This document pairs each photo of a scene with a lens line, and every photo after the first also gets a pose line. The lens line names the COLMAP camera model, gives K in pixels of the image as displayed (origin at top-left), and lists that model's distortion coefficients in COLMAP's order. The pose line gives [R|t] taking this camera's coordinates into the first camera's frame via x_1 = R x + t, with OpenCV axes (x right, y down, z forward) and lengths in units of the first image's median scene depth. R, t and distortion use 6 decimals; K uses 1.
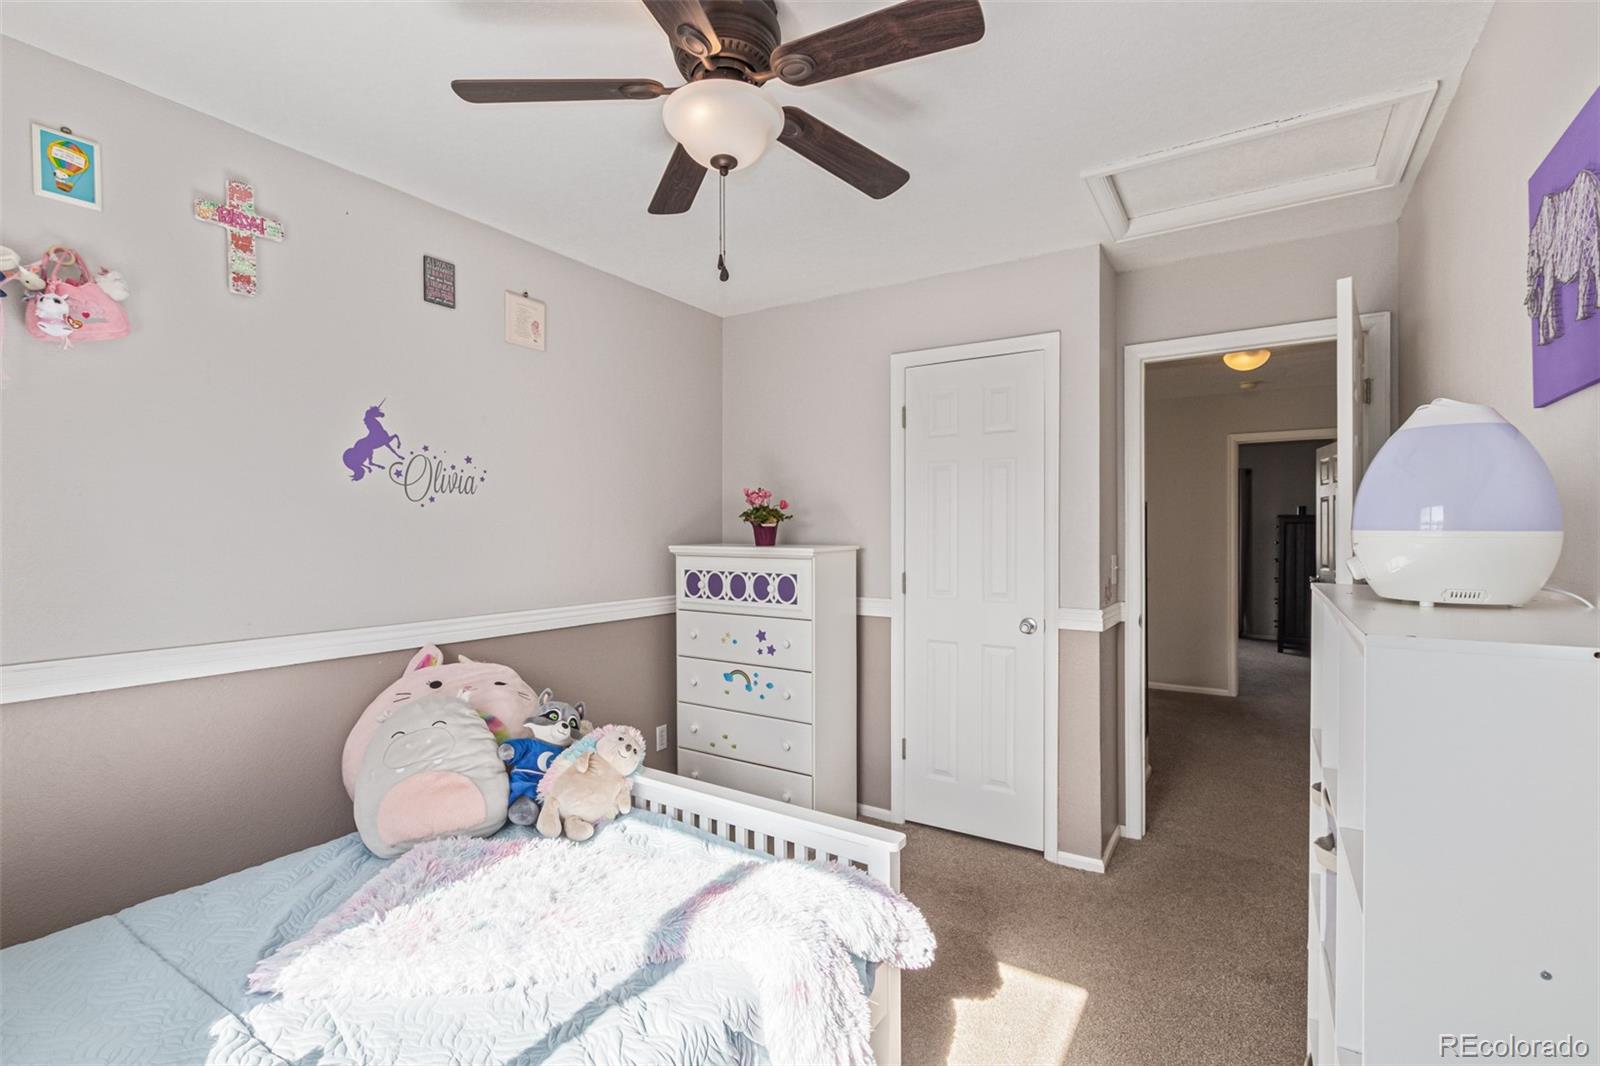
lens RADIAL K [[747.7, 0, 797.1], [0, 747.7, 536.9], [0, 0, 1]] dist [0.002716, -0.000160]
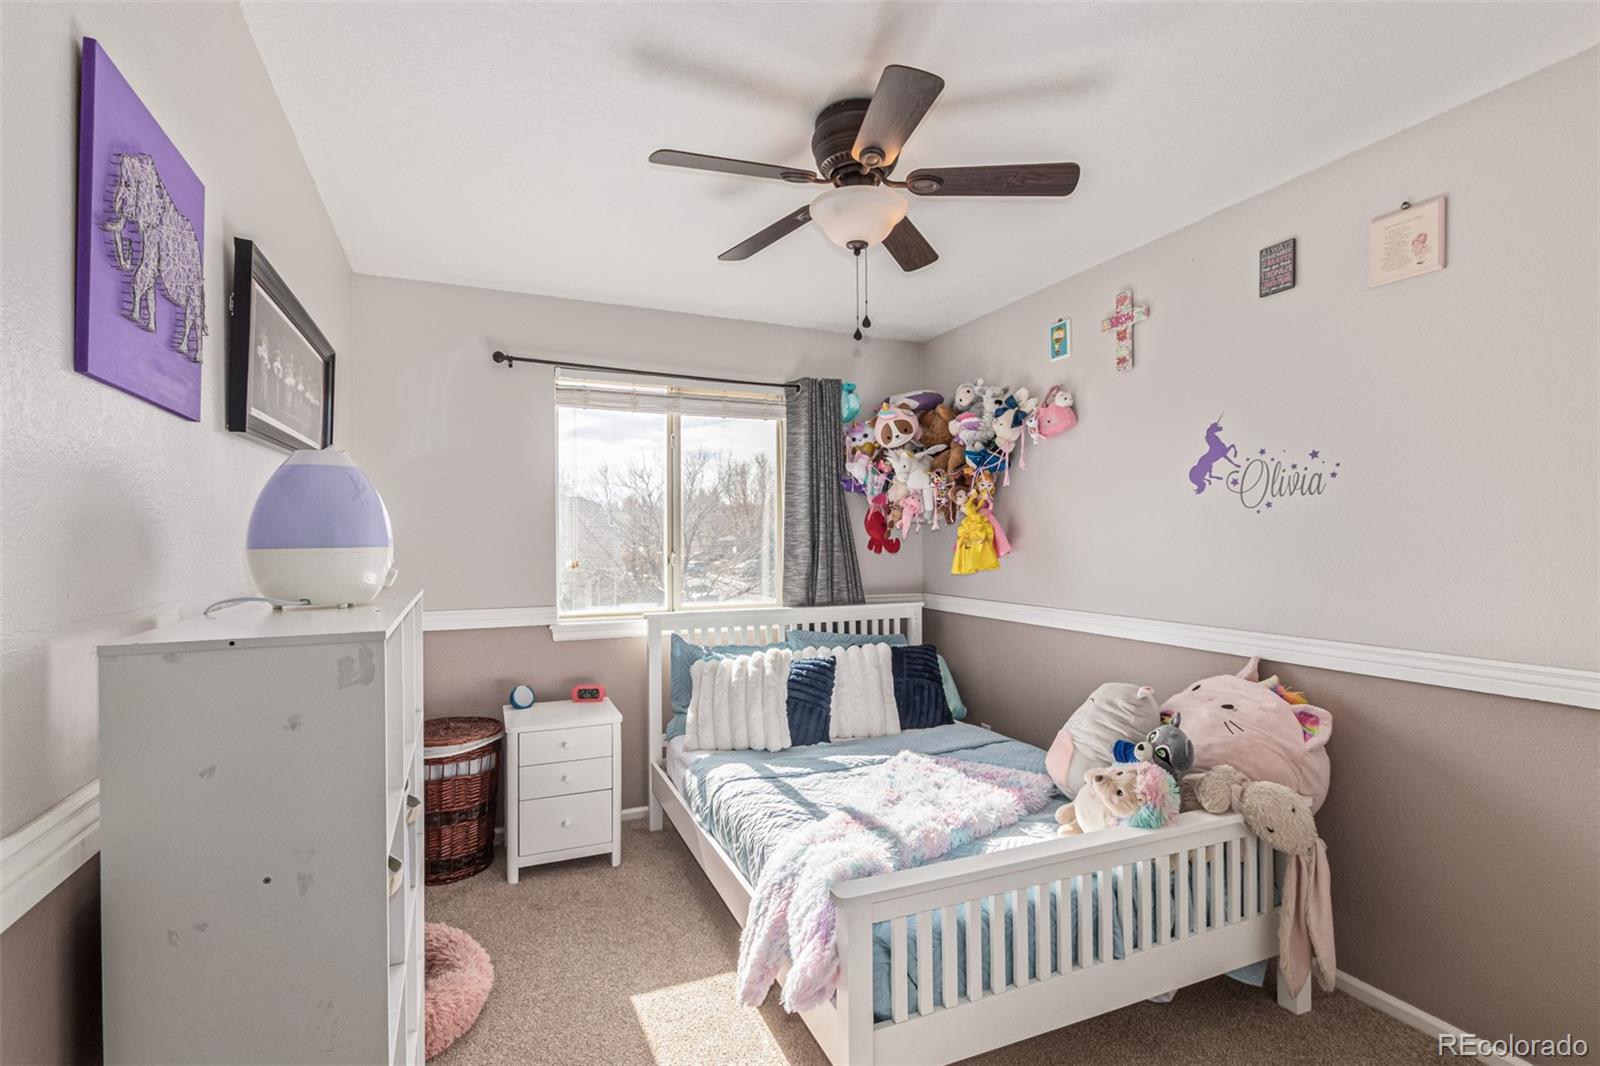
lens RADIAL K [[747.7, 0, 797.1], [0, 747.7, 536.9], [0, 0, 1]] dist [0.002716, -0.000160]
pose [[-0.566367, 0.004608, -0.824141, 0.646312], [0.002689, 0.999989, 0.003743, -0.015119], [0.824149, -0.000096, -0.566373, 1.081483]]
